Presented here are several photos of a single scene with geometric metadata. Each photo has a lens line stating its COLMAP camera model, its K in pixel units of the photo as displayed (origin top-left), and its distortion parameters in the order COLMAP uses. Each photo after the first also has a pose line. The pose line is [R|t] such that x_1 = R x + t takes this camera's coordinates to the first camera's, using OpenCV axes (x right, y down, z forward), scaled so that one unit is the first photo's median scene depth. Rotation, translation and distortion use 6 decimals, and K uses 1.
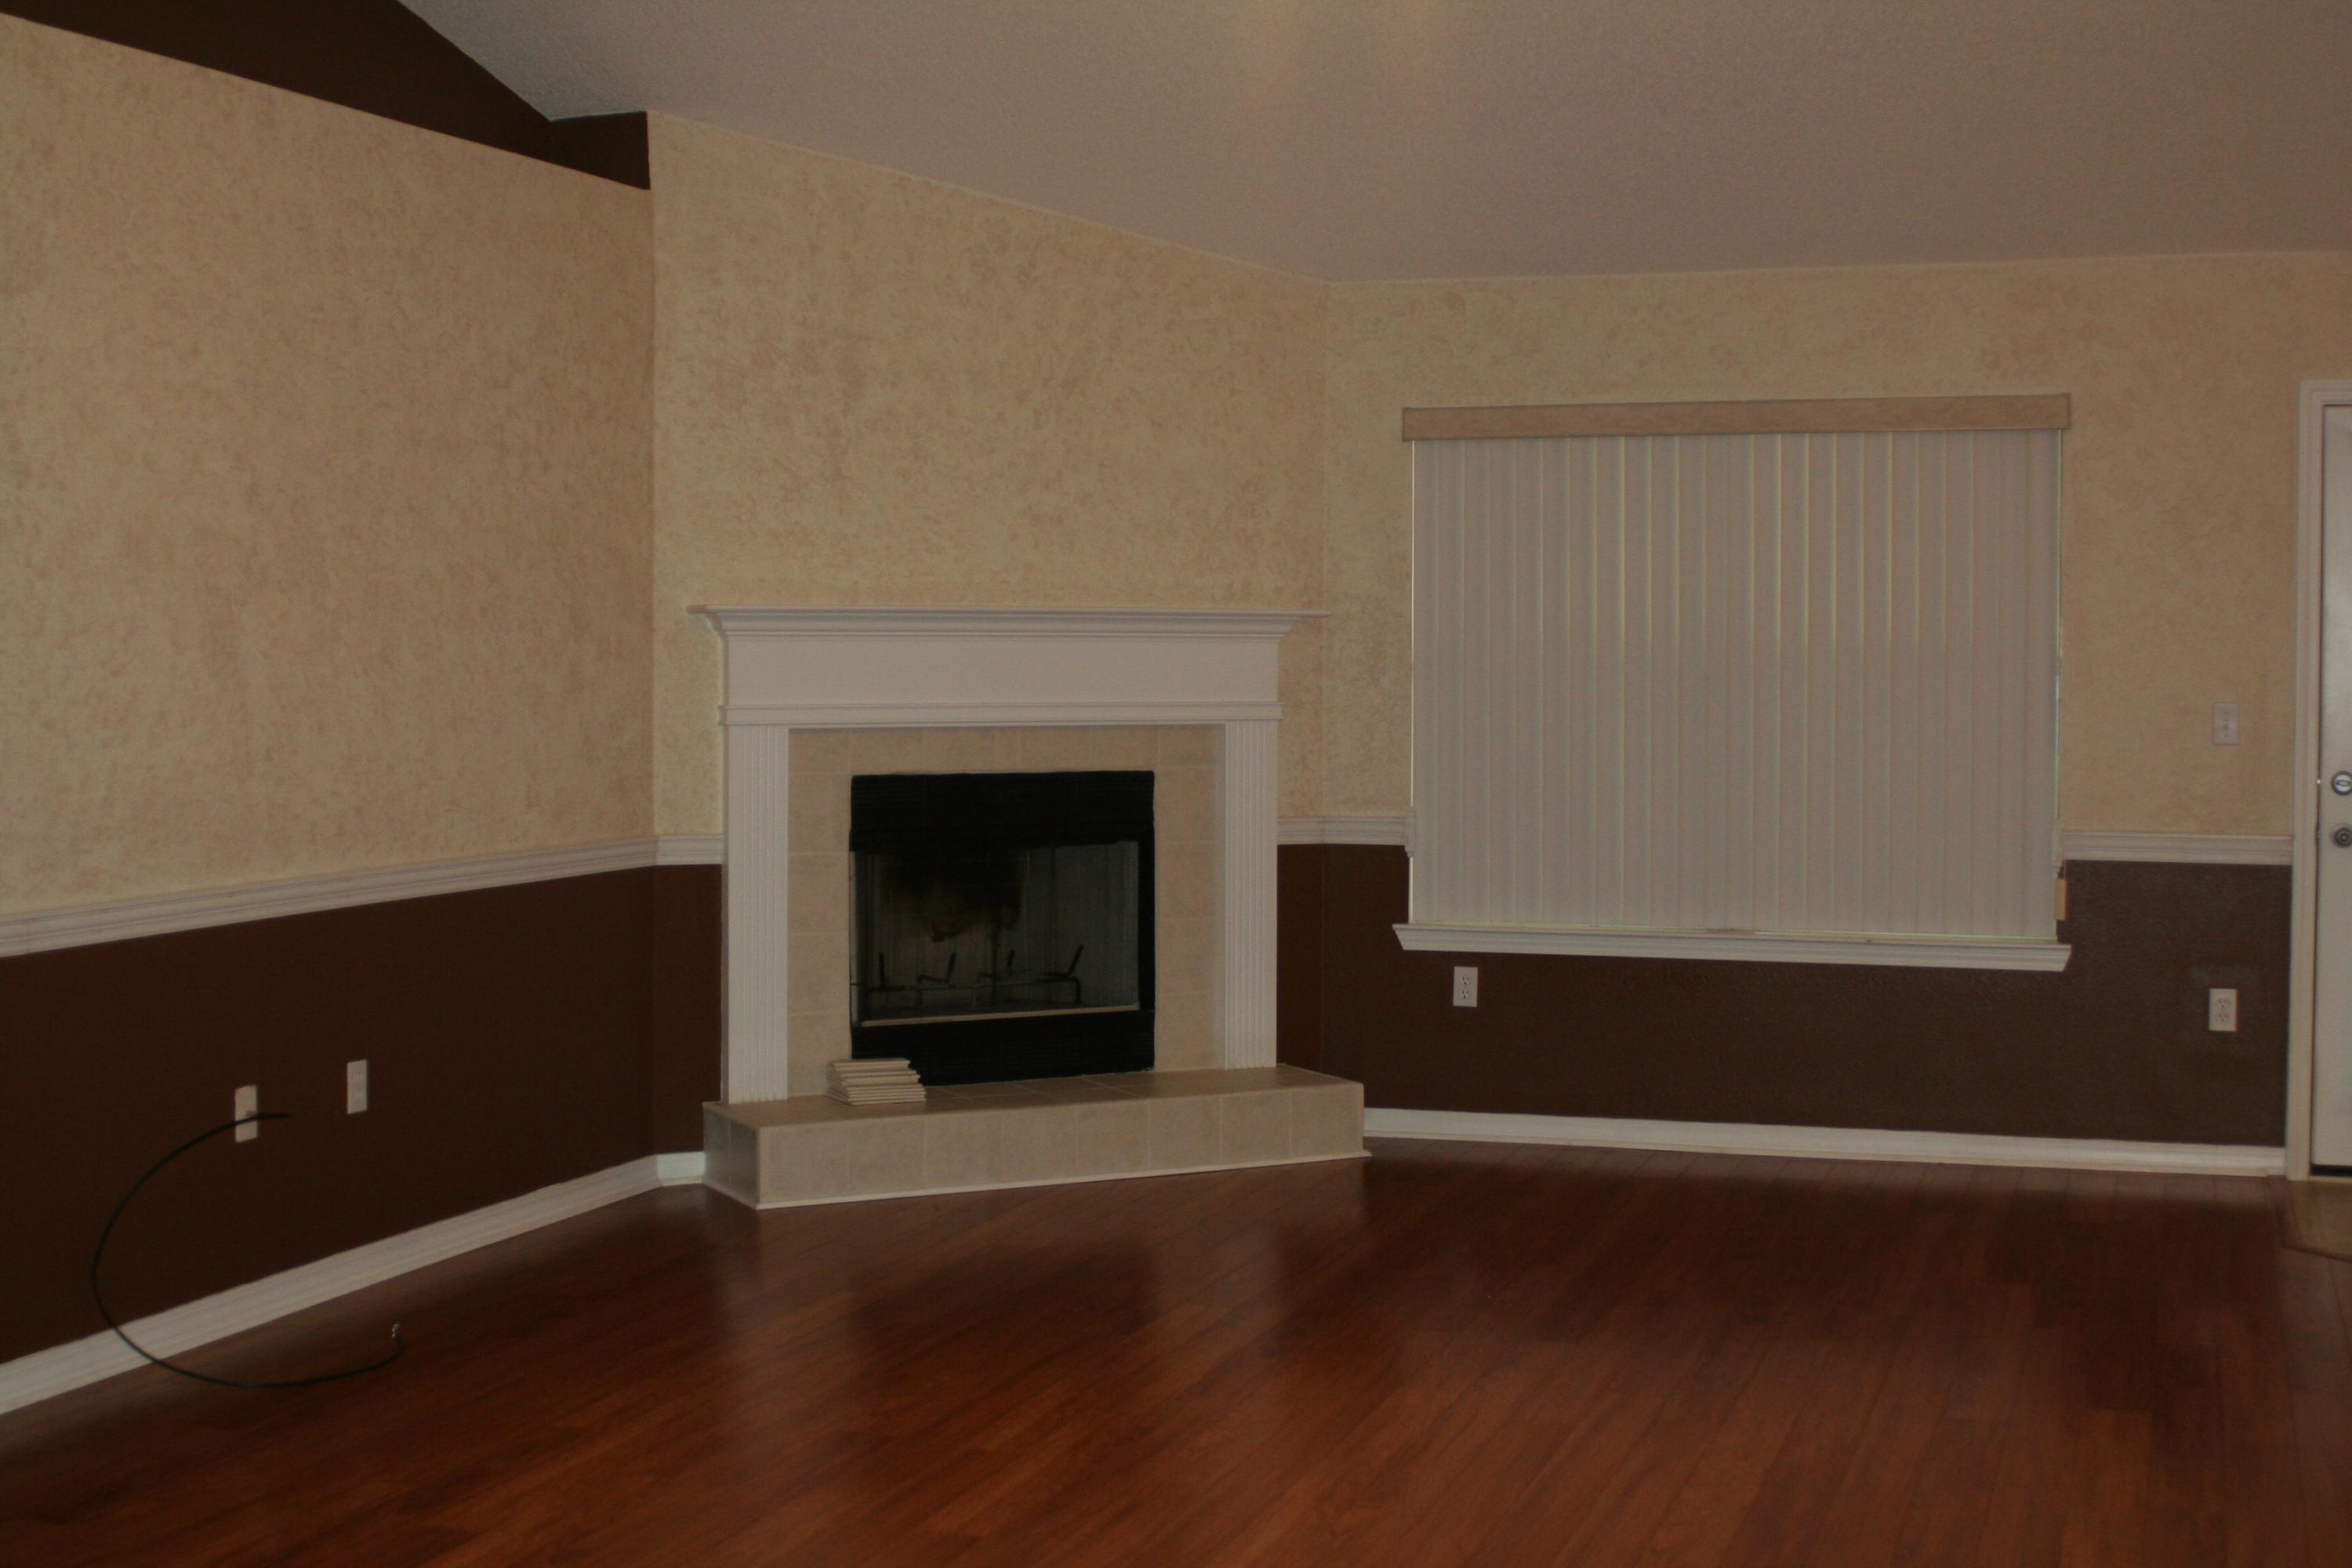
lens RADIAL K [[3104.8, 0, 1178.0], [0, 3104.8, 781.2], [0, 0, 1]] dist [-0.110085, 0.000000]
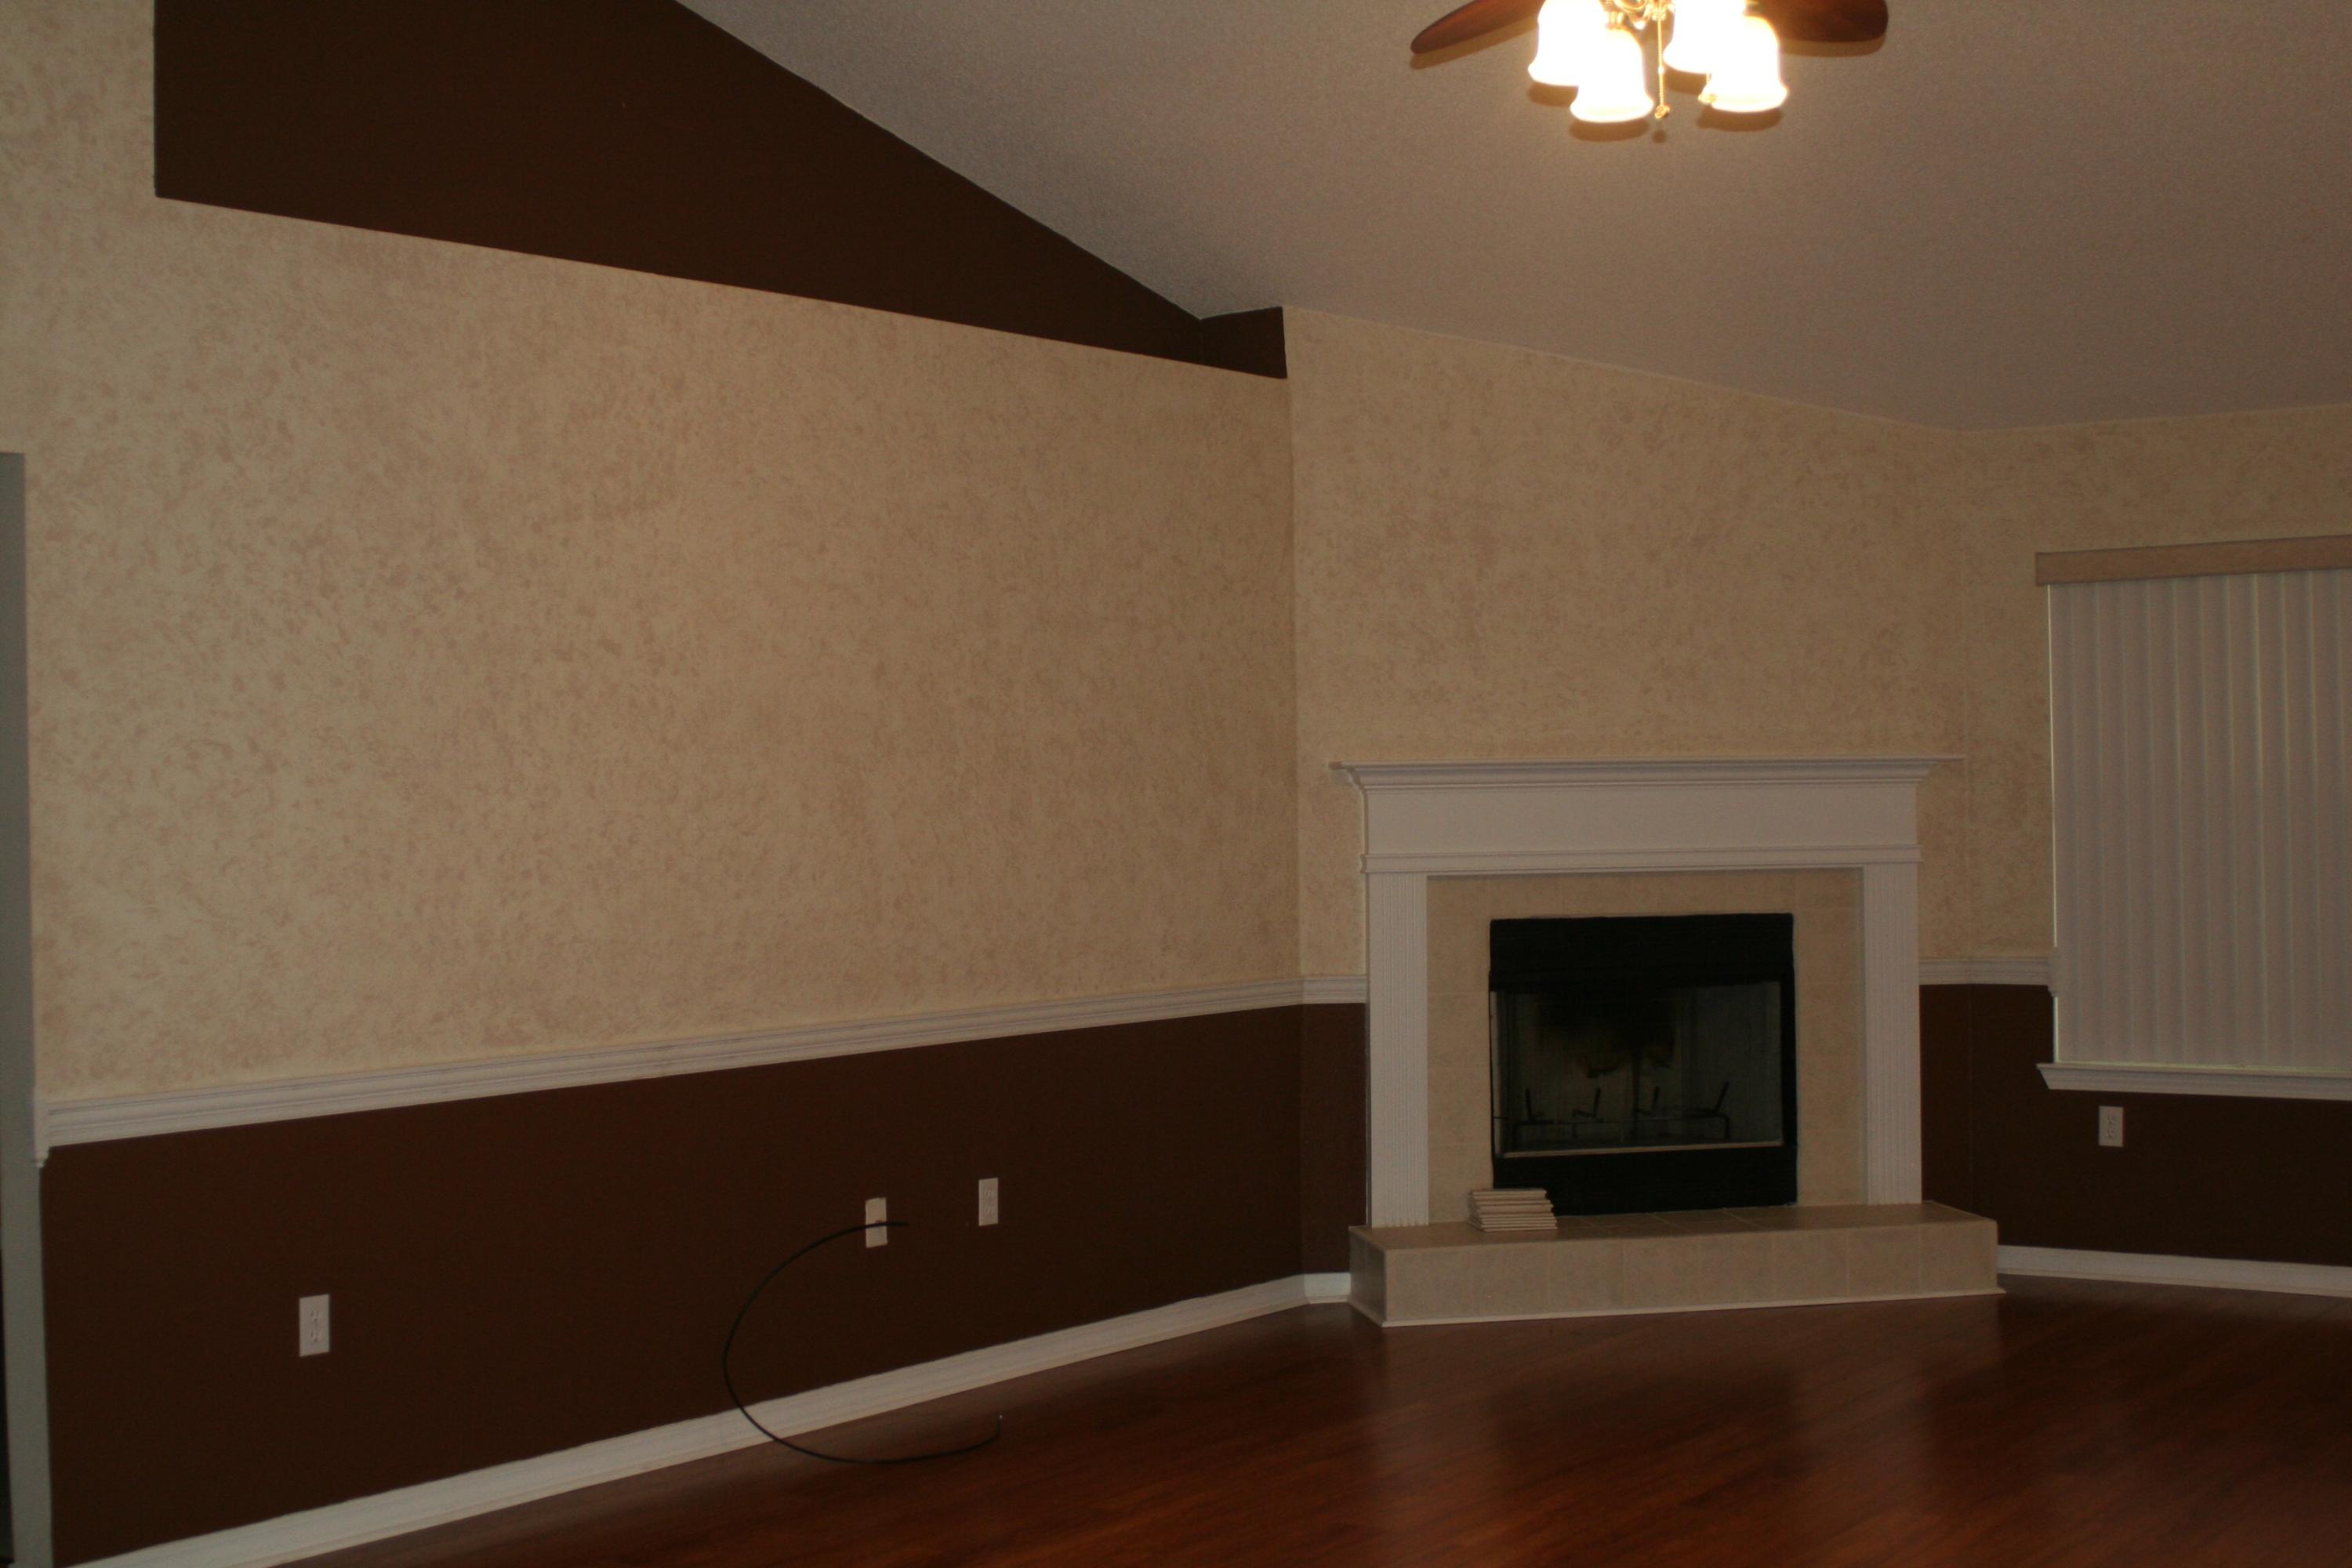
lens RADIAL K [[3104.8, 0, 1173.0], [0, 3104.8, 786.8], [0, 0, 1]] dist [-0.110085, 0.000000]
pose [[0.955333, -0.016879, -0.295049, 0.107018], [0.003792, 0.998986, -0.044872, 0.000032], [0.295507, 0.041749, 0.954428, -0.043974]]
